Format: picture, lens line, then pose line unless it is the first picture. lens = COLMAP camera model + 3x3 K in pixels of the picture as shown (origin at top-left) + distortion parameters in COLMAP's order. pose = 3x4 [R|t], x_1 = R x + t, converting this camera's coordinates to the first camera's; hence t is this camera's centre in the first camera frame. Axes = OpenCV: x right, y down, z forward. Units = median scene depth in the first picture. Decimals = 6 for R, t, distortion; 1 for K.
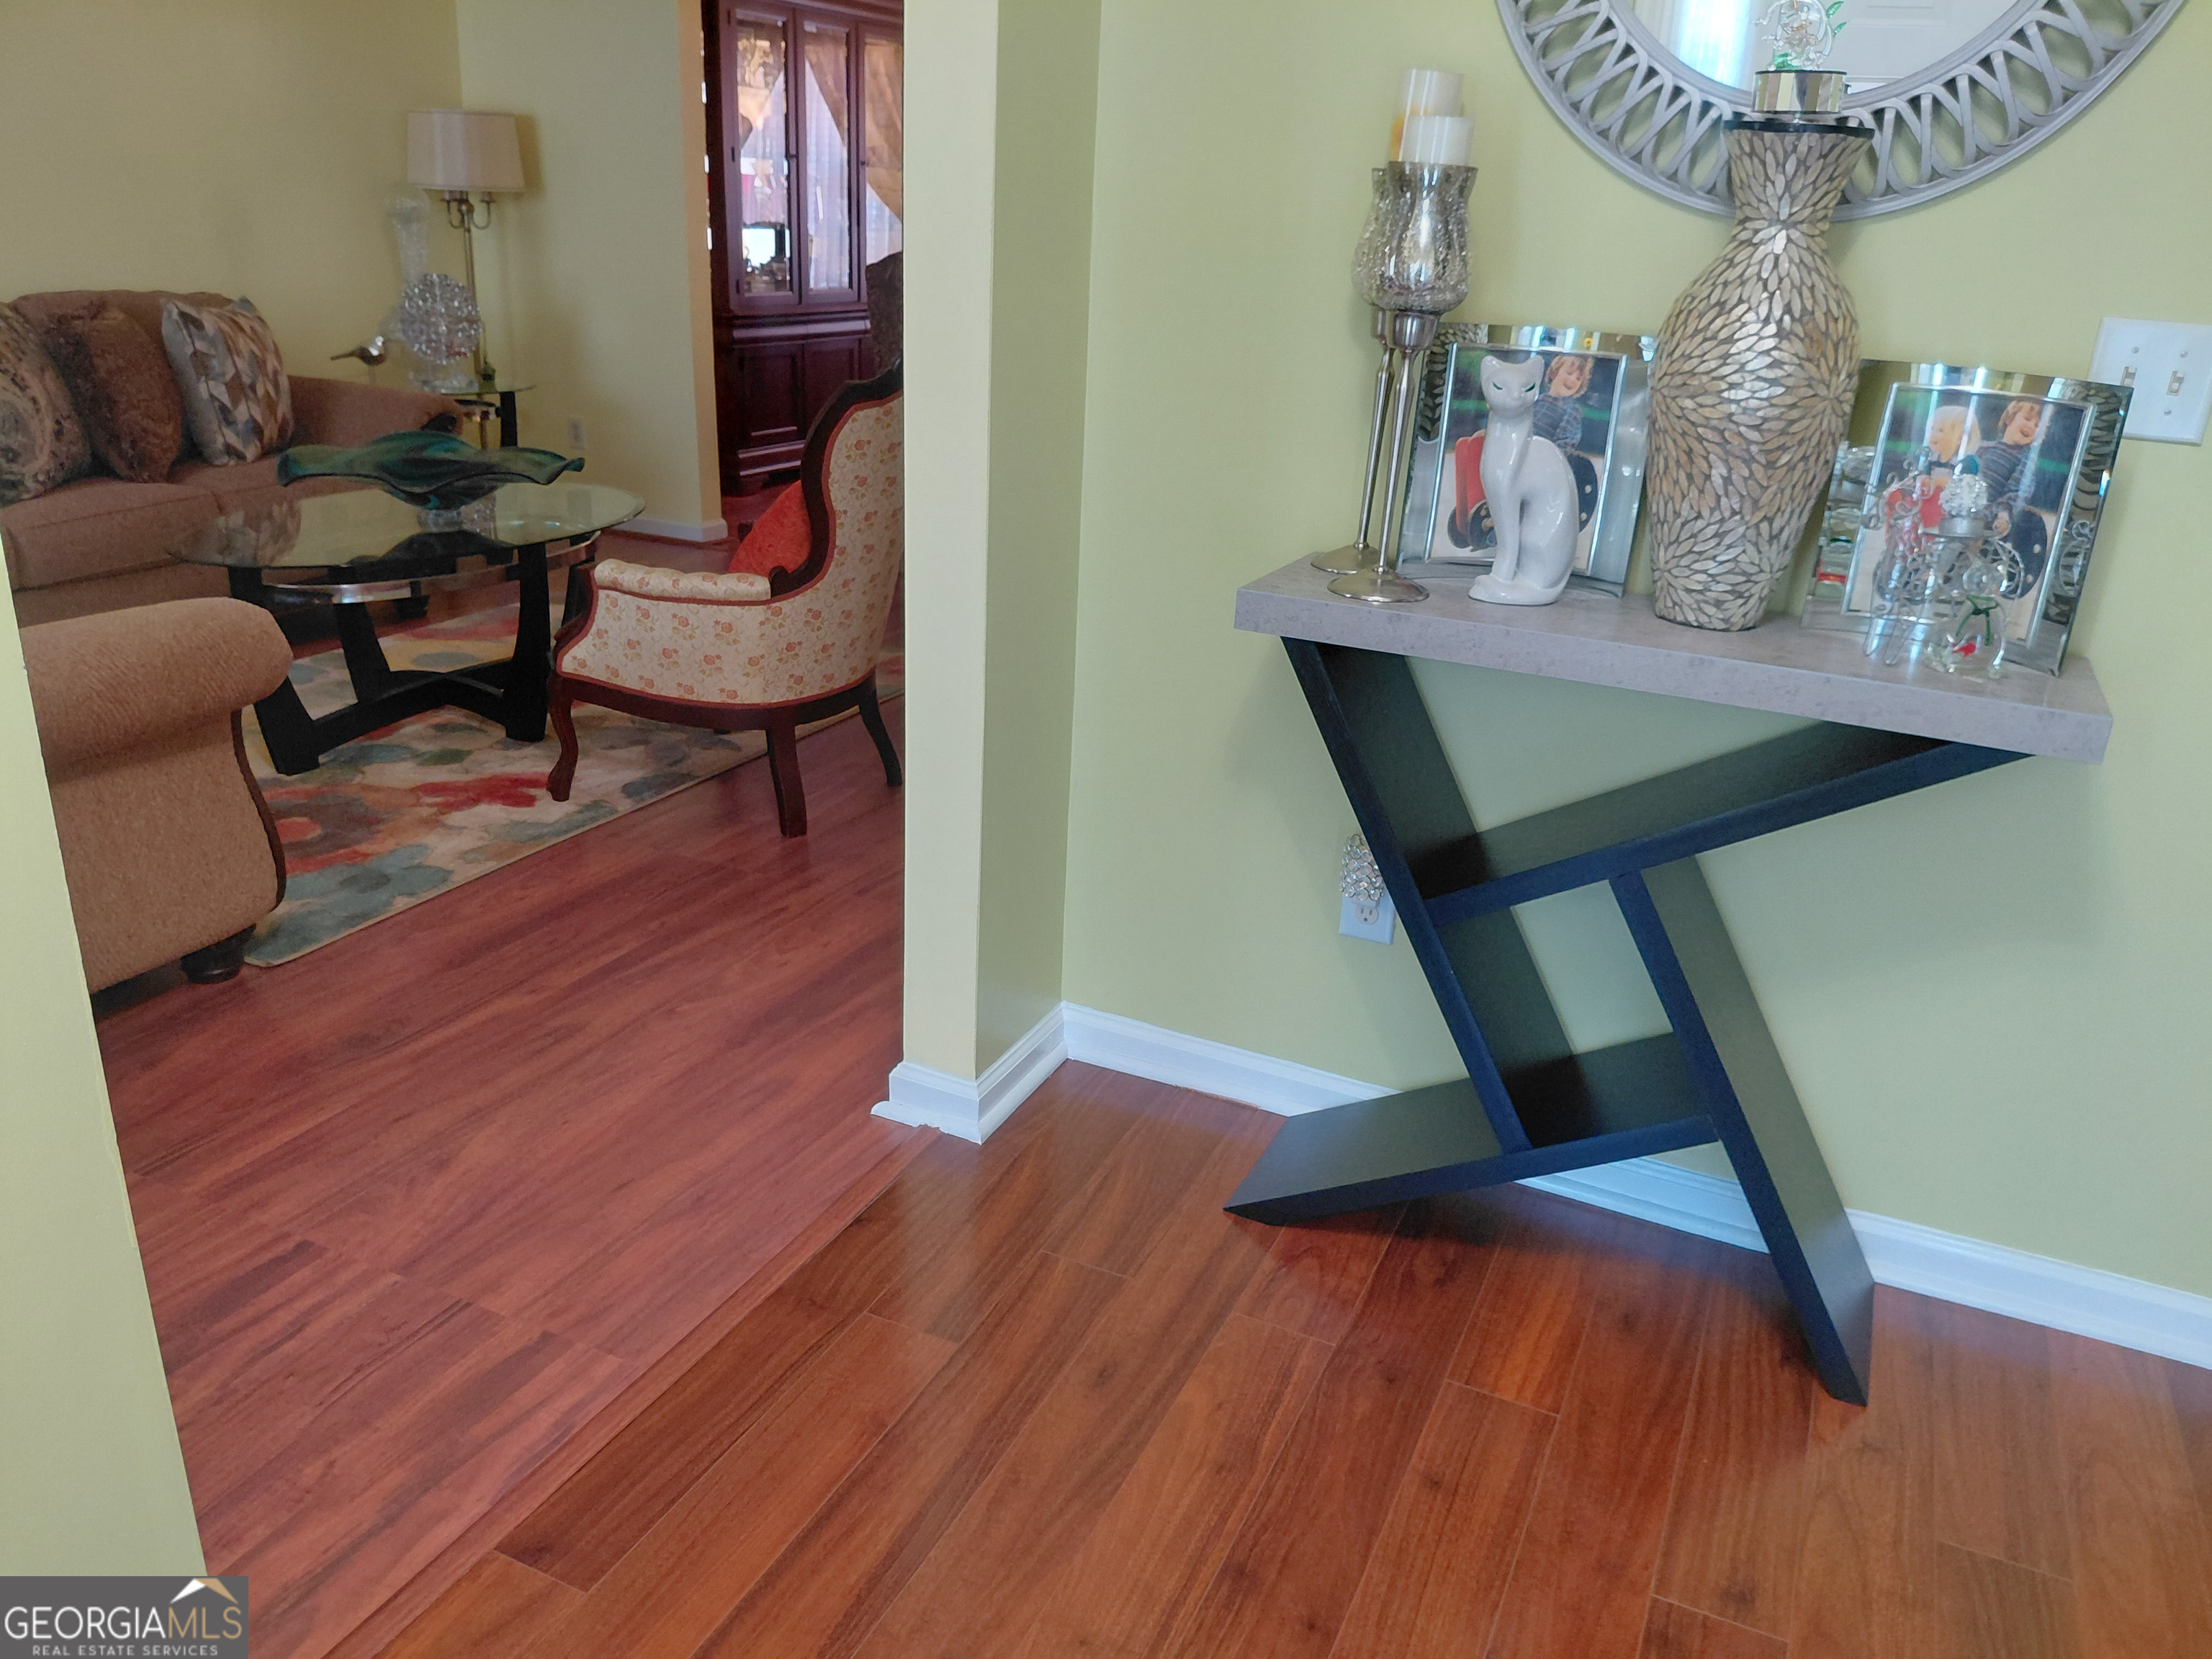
lens RADIAL K [[1653.9, 0, 1095.6], [0, 1653.9, 834.0], [0, 0, 1]] dist [0.021460, -0.067313]
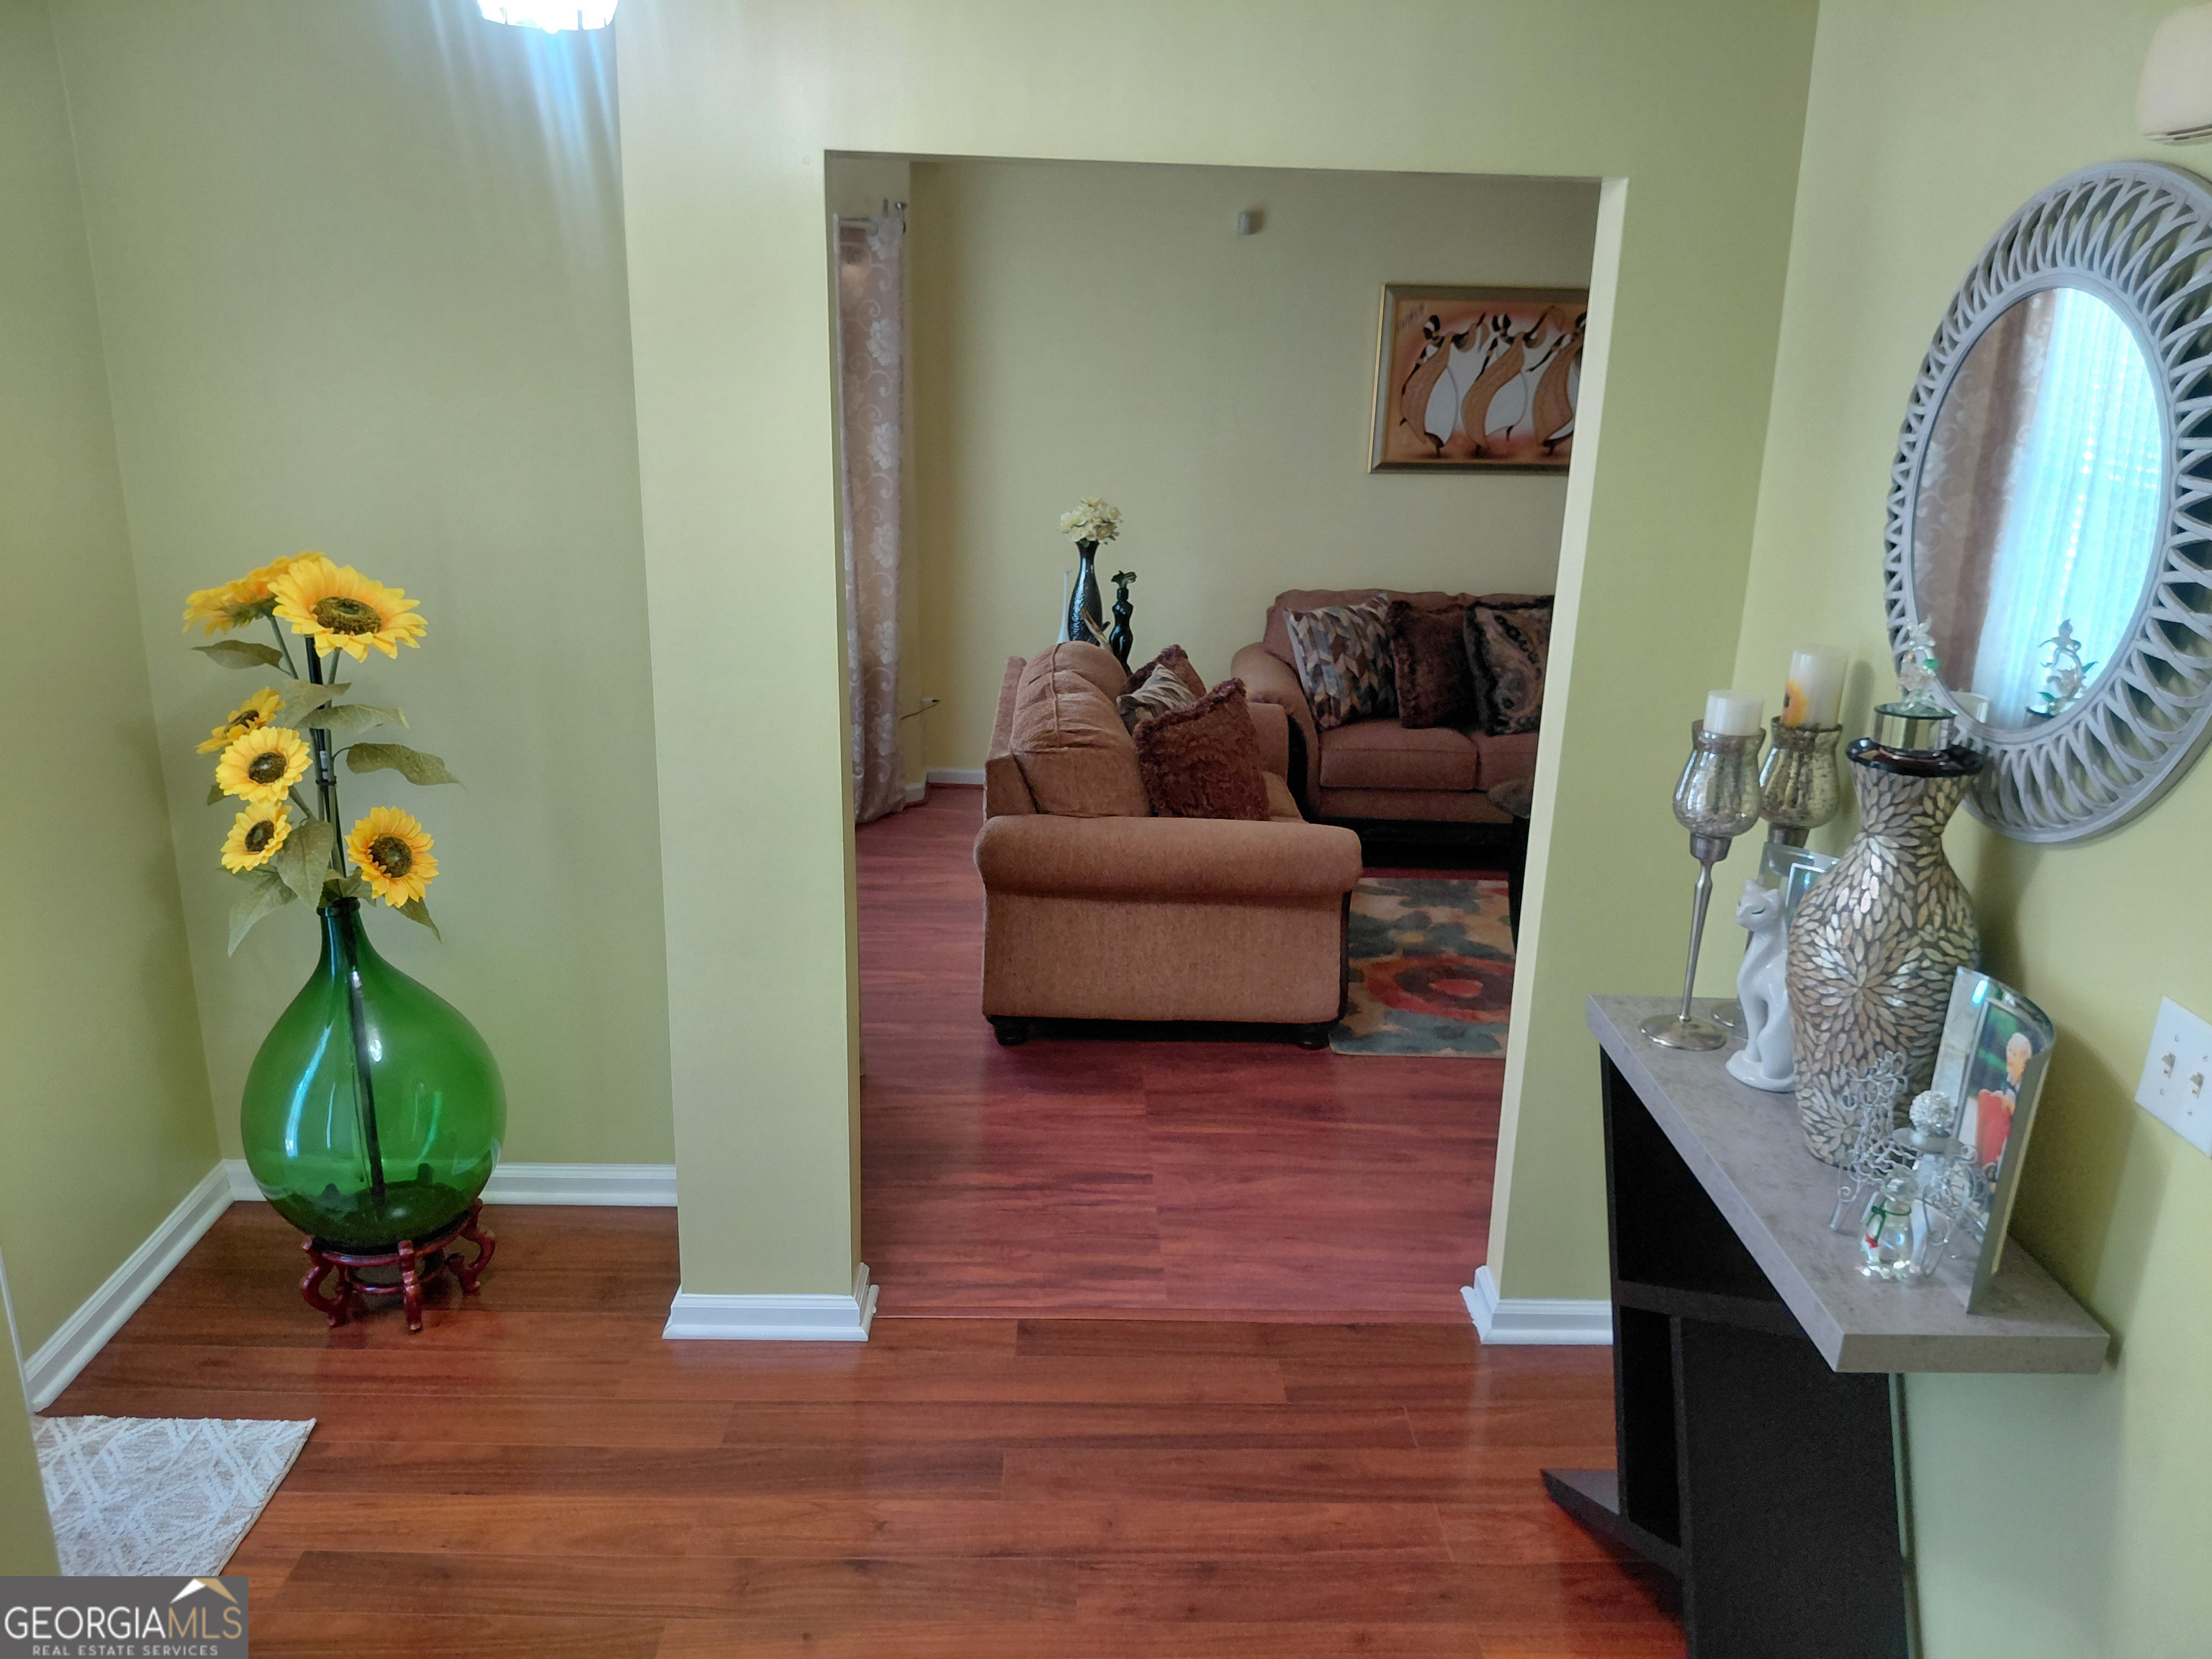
lens RADIAL K [[1597.6, 0, 1106.0], [0, 1597.6, 829.5], [0, 0, 1]] dist [0.000465, -0.000689]
pose [[0.445548, 0.226759, -0.866064, 0.942056], [-0.328500, 0.941322, 0.077466, -0.232105], [0.832811, 0.249987, 0.493894, 0.004955]]
